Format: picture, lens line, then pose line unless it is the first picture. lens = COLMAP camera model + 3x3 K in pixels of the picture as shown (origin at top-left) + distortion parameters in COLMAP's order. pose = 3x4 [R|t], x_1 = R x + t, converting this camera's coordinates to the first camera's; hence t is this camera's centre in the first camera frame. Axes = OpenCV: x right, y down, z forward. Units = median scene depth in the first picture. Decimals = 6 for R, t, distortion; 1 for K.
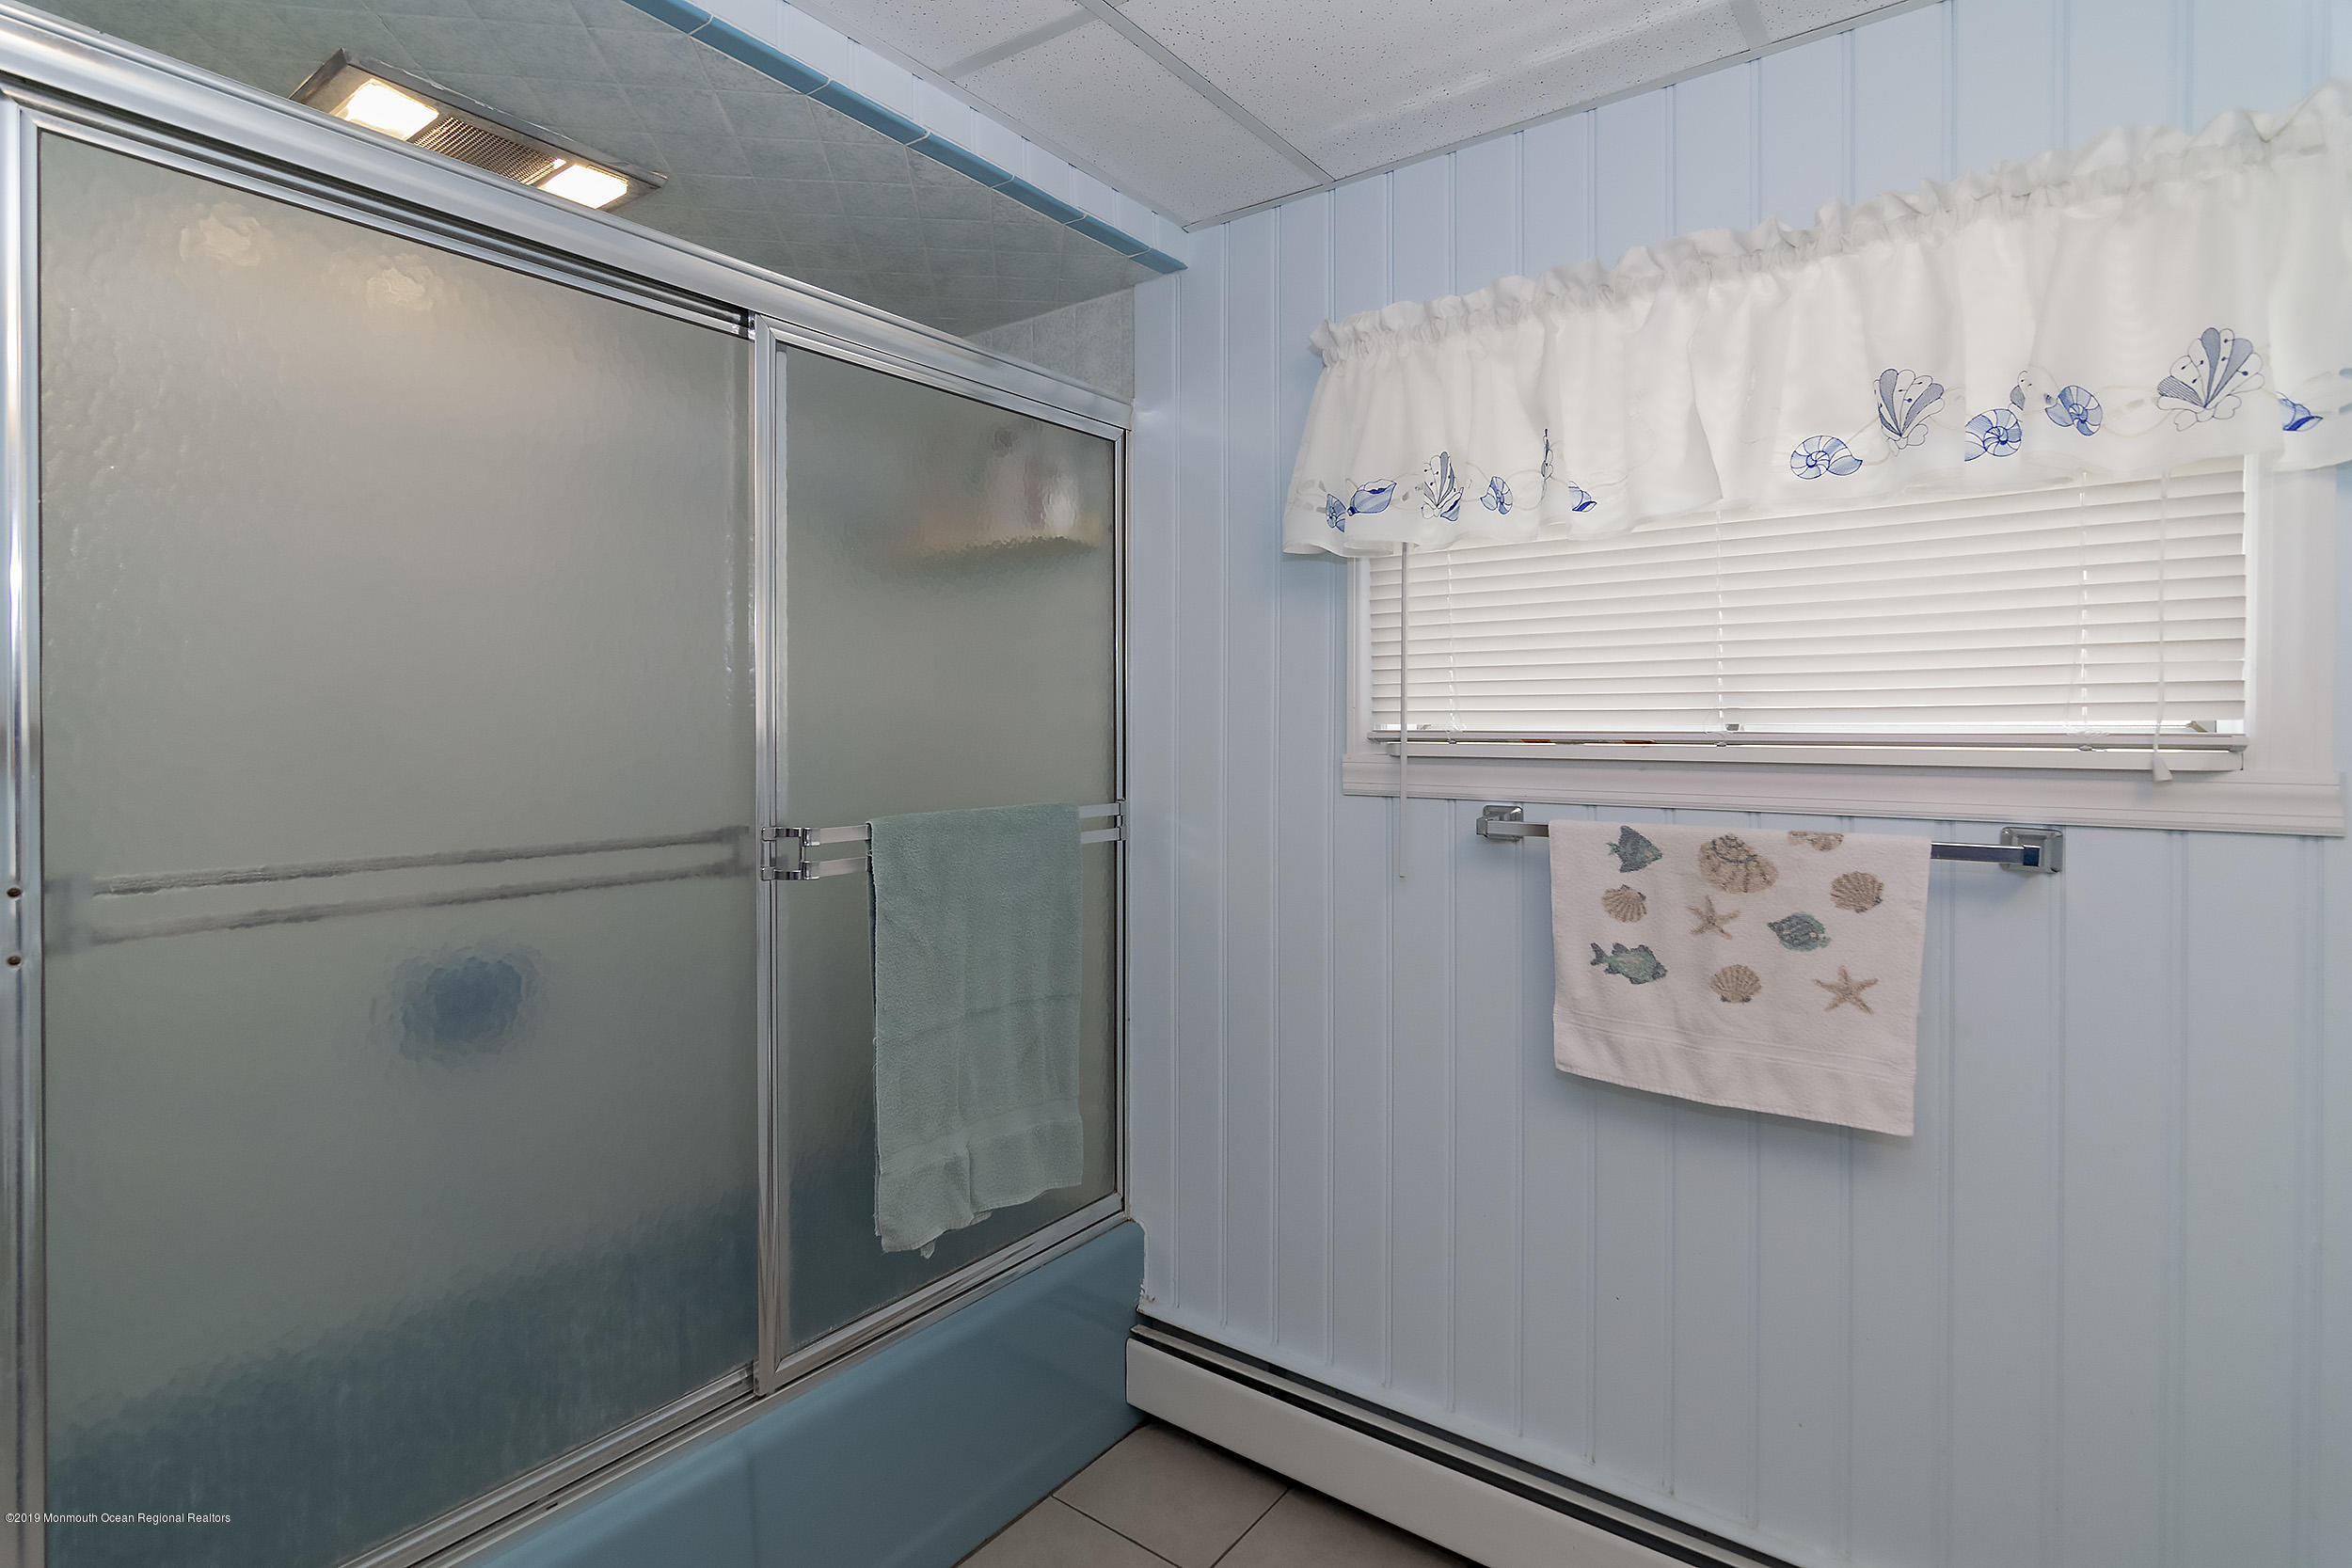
lens RADIAL K [[1158.8, 0, 1171.6], [0, 1158.8, 731.2], [0, 0, 1]] dist [0.002668, 0.000447]
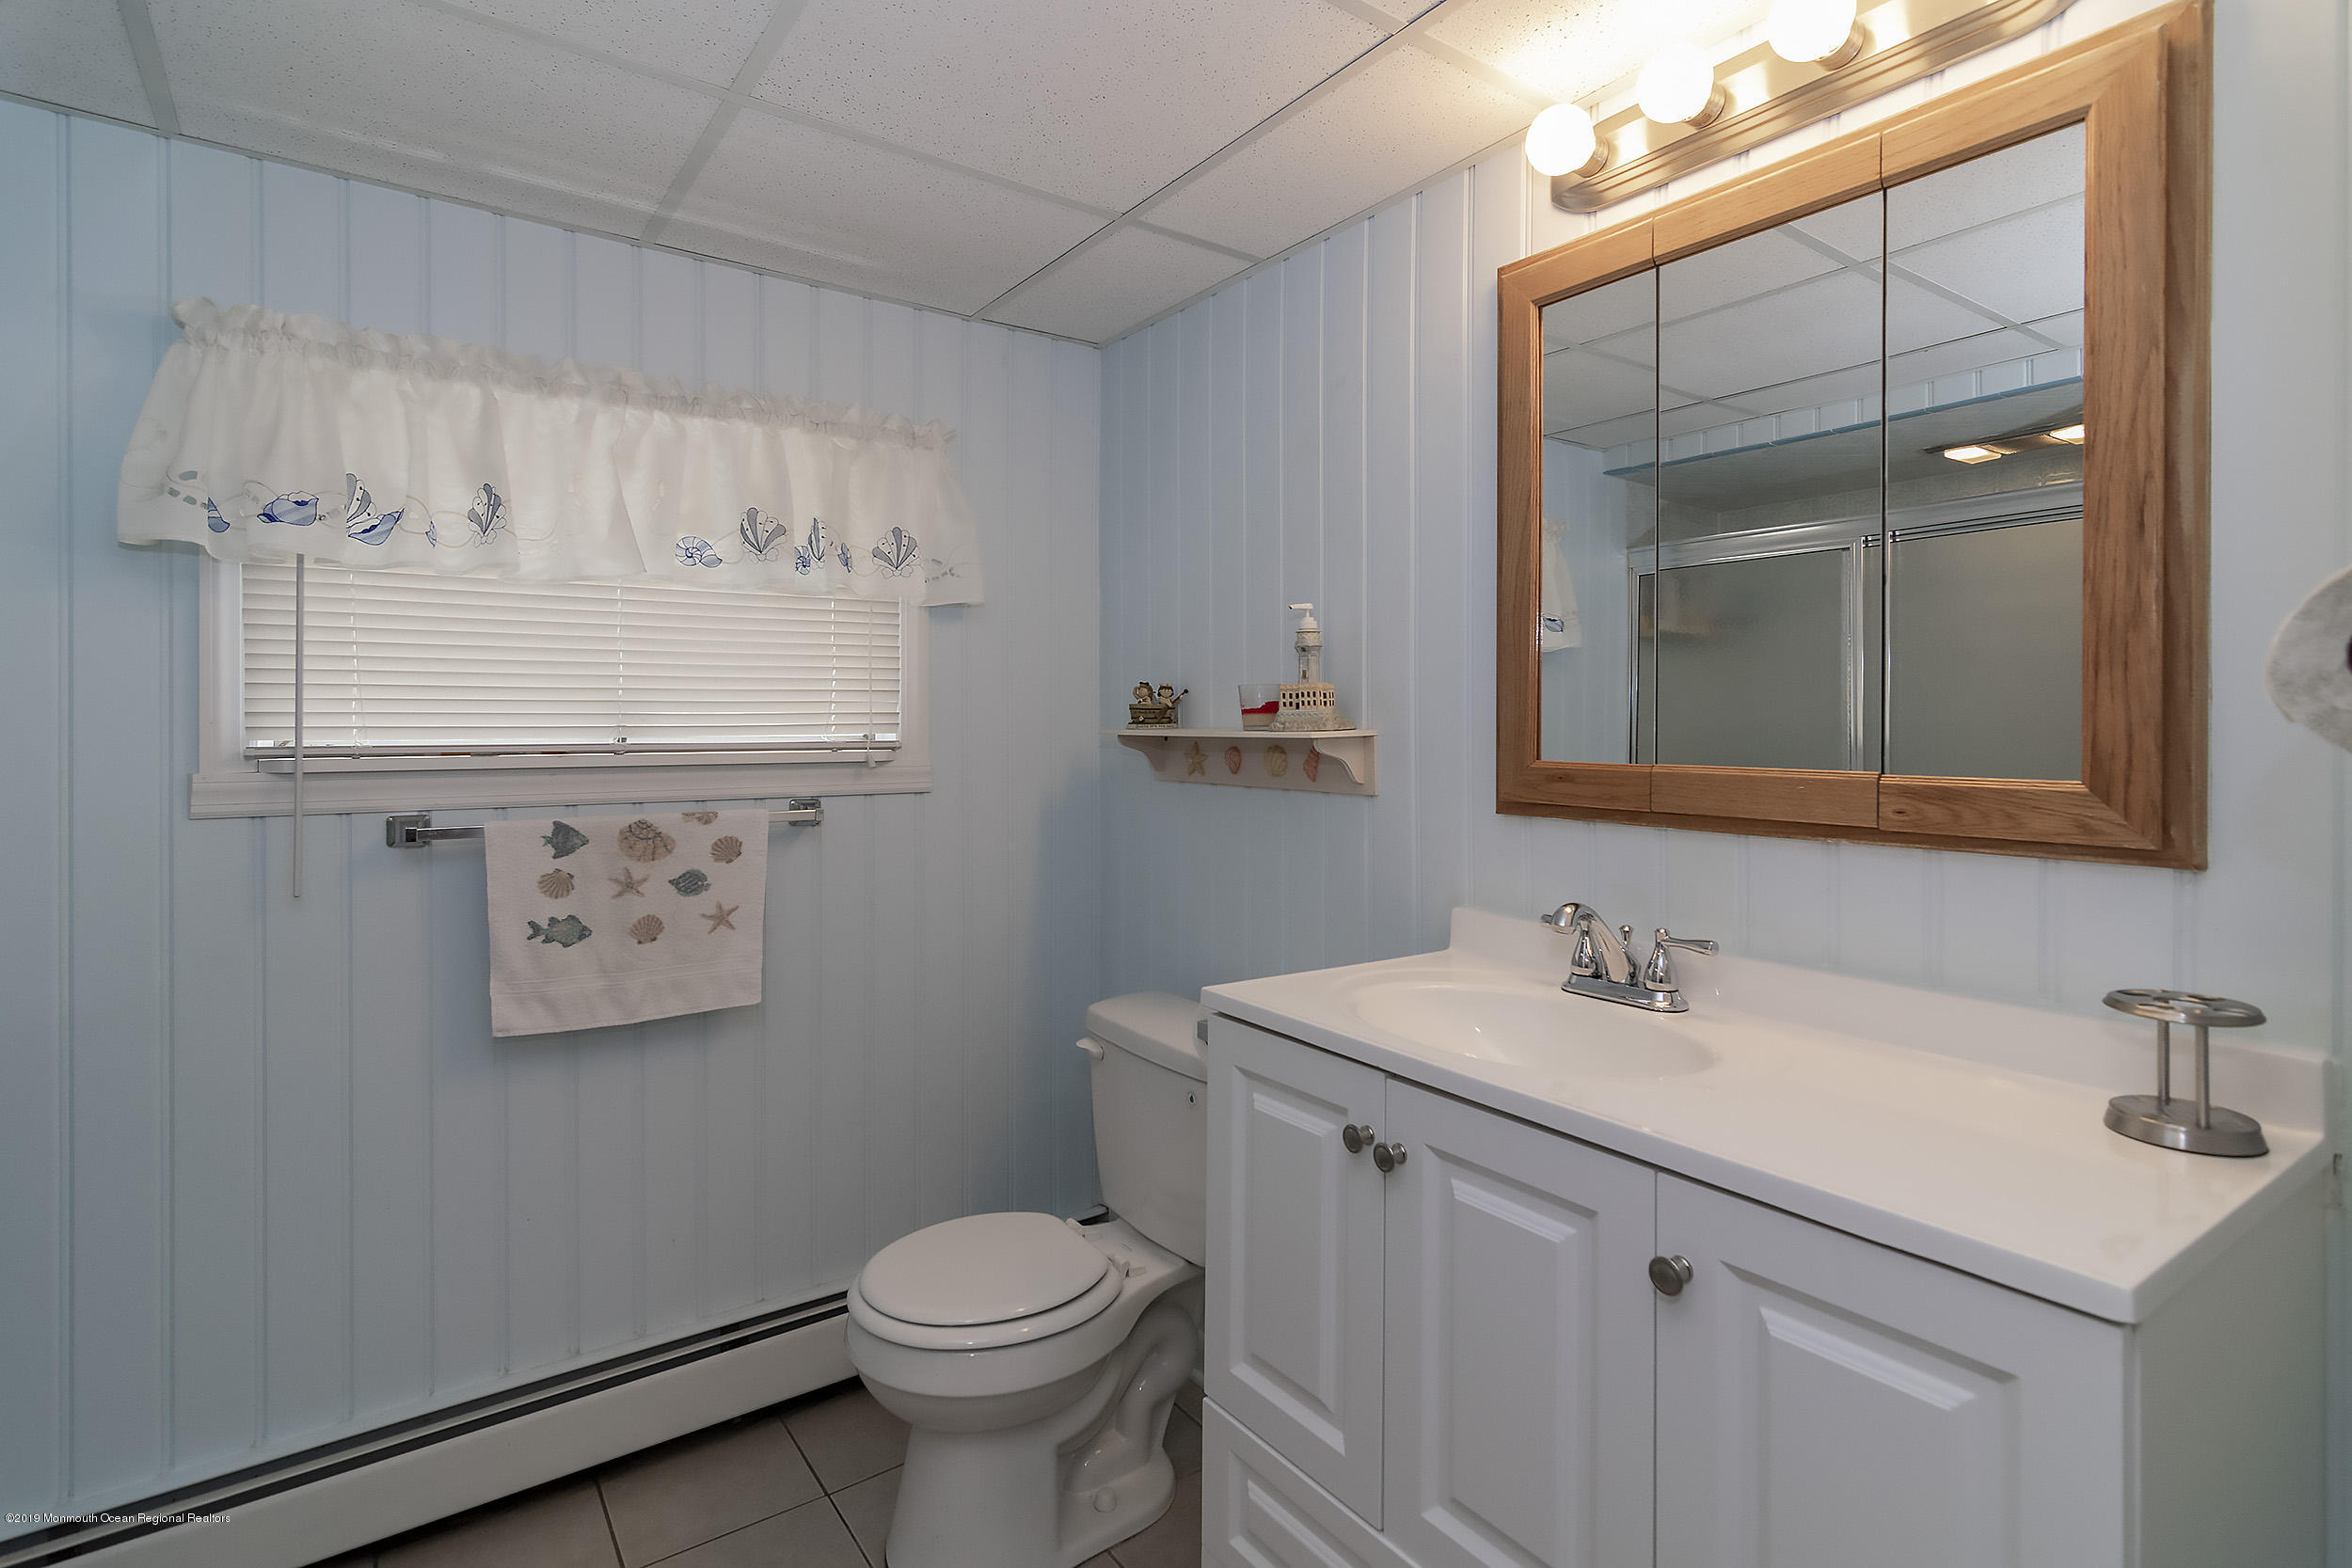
lens RADIAL K [[1158.8, 0, 1171.6], [0, 1158.8, 731.2], [0, 0, 1]] dist [0.002668, 0.000447]
pose [[0.303446, -0.004203, 0.952839, -0.609110], [0.009601, 0.999953, 0.001354, -0.009437], [-0.952800, 0.008737, 0.303472, 0.001750]]
